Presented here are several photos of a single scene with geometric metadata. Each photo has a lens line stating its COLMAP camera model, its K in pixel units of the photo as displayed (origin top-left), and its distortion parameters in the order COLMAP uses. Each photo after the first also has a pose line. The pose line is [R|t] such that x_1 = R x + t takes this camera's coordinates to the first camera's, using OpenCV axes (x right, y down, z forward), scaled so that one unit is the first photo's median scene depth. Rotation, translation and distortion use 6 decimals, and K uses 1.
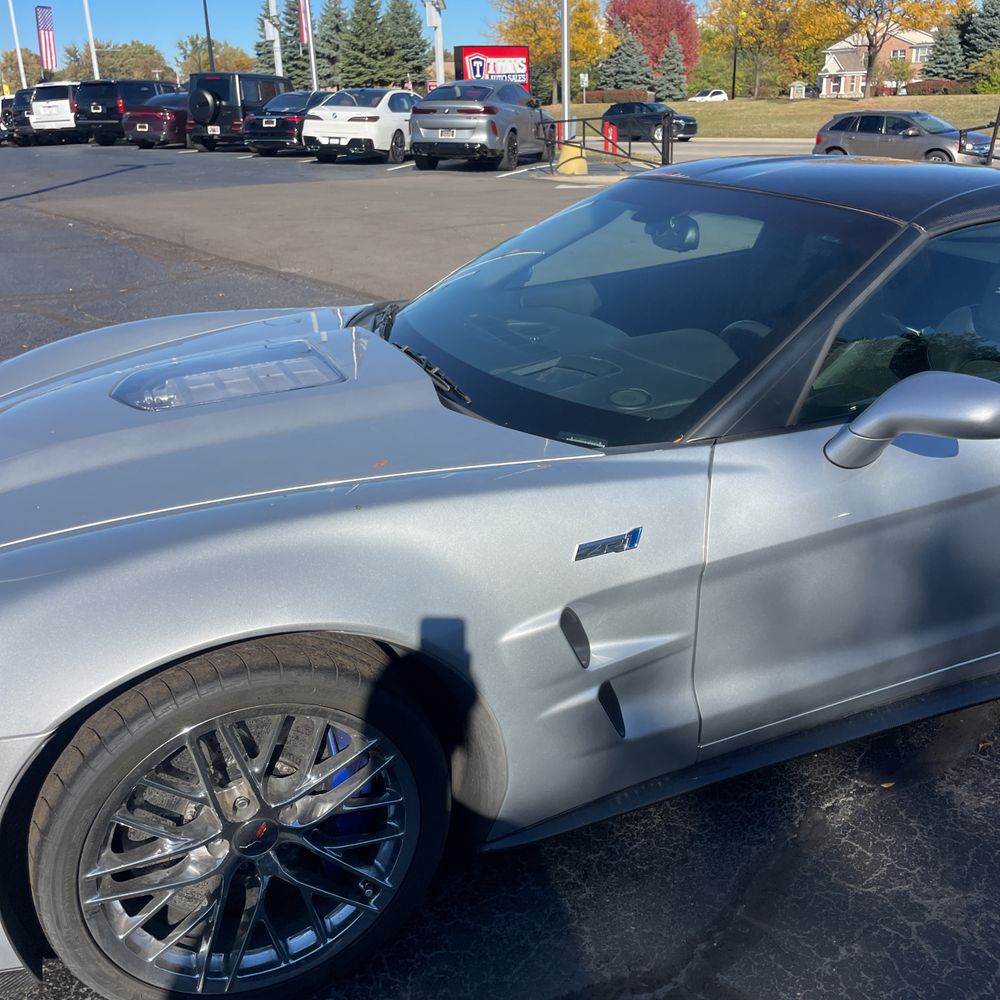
lens RADIAL K [[1010.0, 0, 498.6], [0, 1010.0, 488.9], [0, 0, 1]] dist [0.084271, -0.126077]
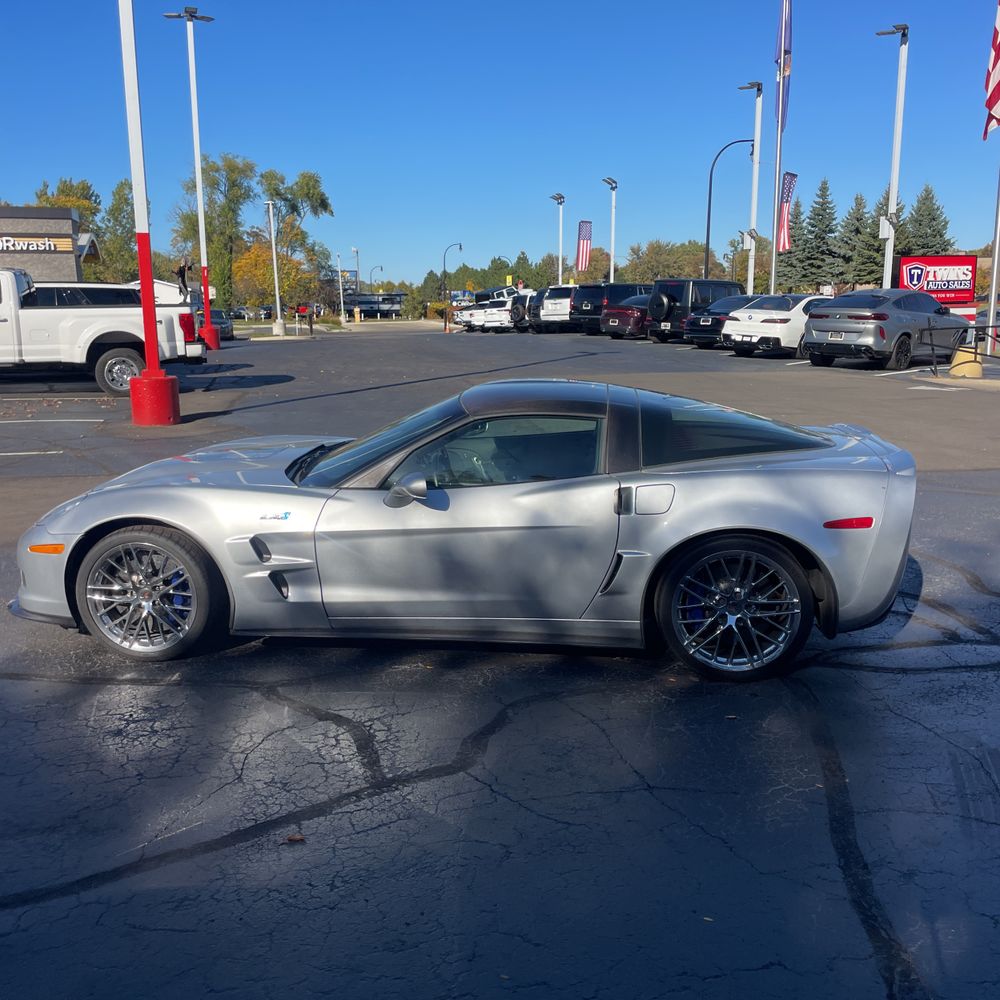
lens RADIAL K [[1010.0, 0, 498.6], [0, 1010.0, 488.9], [0, 0, 1]] dist [0.084271, -0.126077]
pose [[0.878176, 0.105511, -0.466555, 0.105324], [-0.183900, 0.974877, -0.125679, 0.012032], [0.441573, 0.196168, 0.875518, -0.062034]]
